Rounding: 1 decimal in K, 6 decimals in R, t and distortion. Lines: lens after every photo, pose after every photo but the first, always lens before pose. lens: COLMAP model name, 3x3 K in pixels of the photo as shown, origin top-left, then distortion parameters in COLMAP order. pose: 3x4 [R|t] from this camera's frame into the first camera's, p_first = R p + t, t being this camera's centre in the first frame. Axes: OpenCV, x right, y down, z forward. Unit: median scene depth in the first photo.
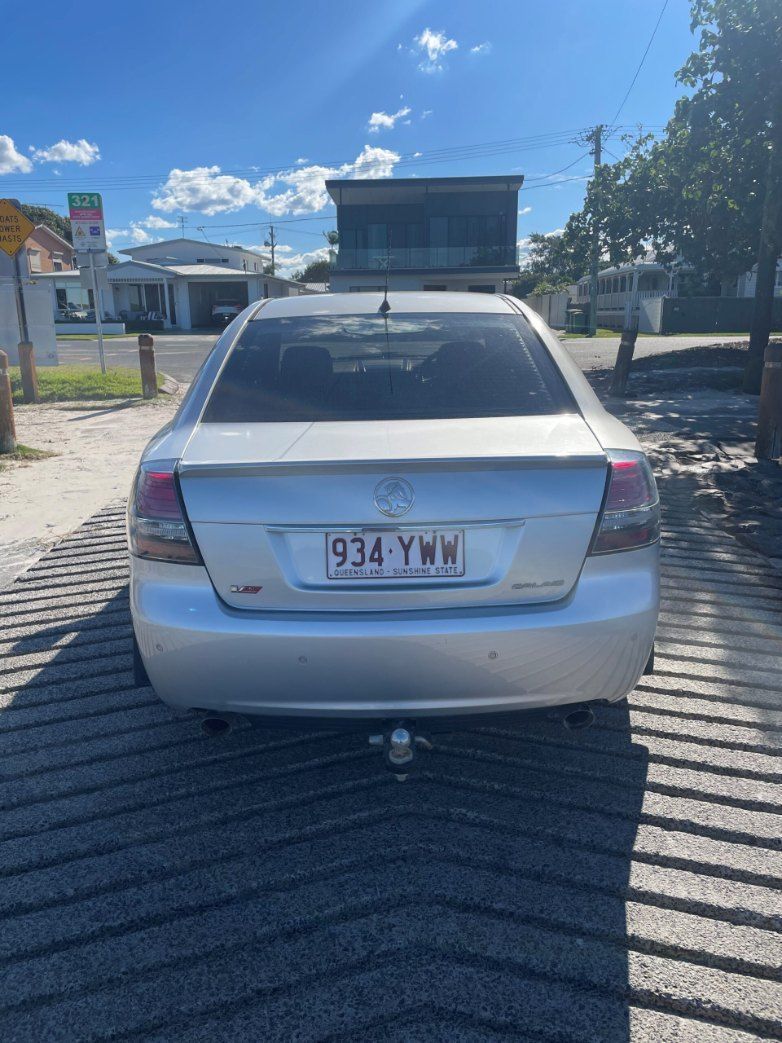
lens RADIAL K [[790.5, 0, 395.3], [0, 790.5, 515.6], [0, 0, 1]] dist [0.060995, -0.078230]
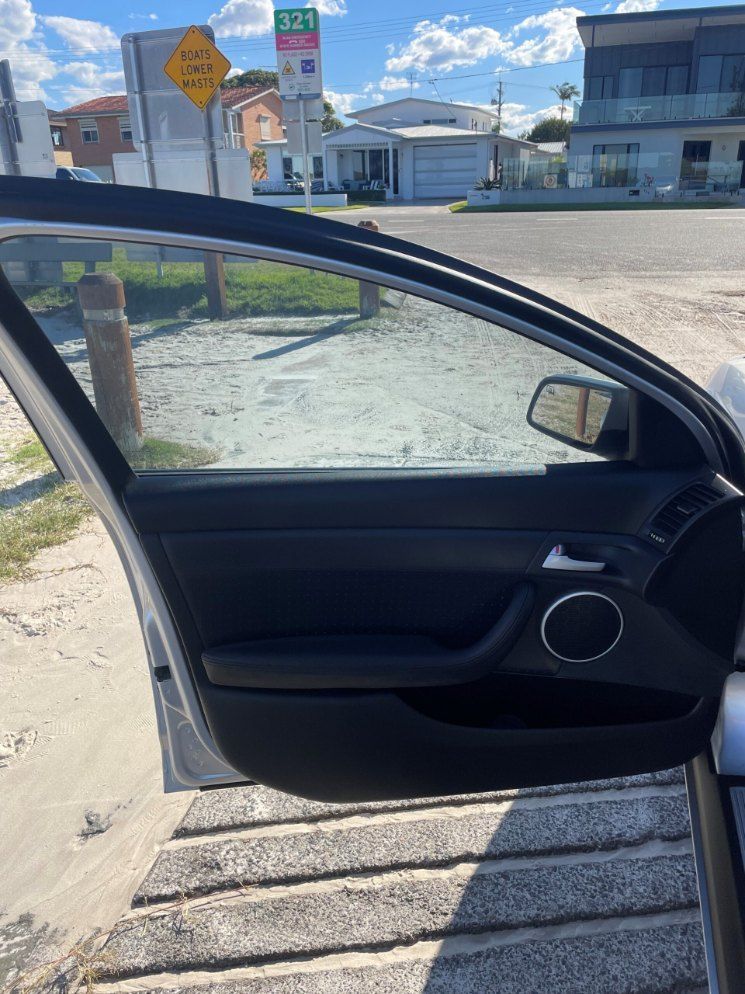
lens RADIAL K [[753.3, 0, 381.9], [0, 753.3, 496.9], [0, 0, 1]] dist [0.060995, -0.078230]
pose [[0.961562, 0.093295, -0.258253, -0.031325], [-0.054265, 0.986526, 0.154340, -0.026651], [0.269172, -0.134393, 0.953669, 0.097936]]
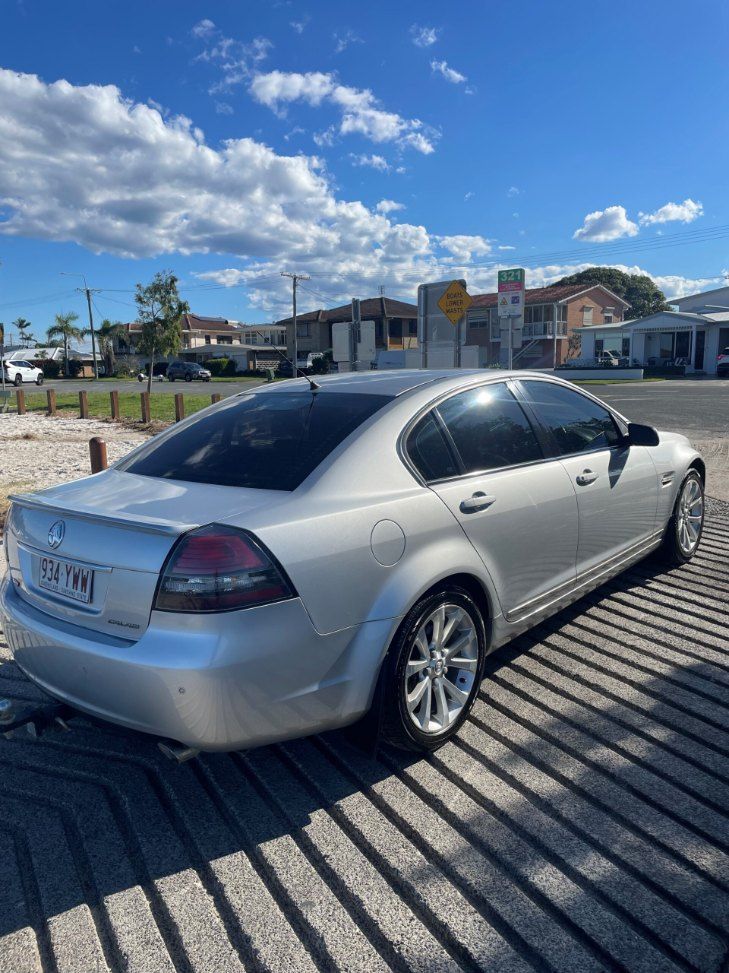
lens RADIAL K [[737.4, 0, 361.3], [0, 737.4, 483.8], [0, 0, 1]] dist [0.060995, -0.078230]
pose [[0.735775, 0.101498, -0.669577, 0.066392], [-0.154550, 0.987781, -0.020096, -0.008917], [0.659355, 0.118269, 0.742471, 0.019904]]
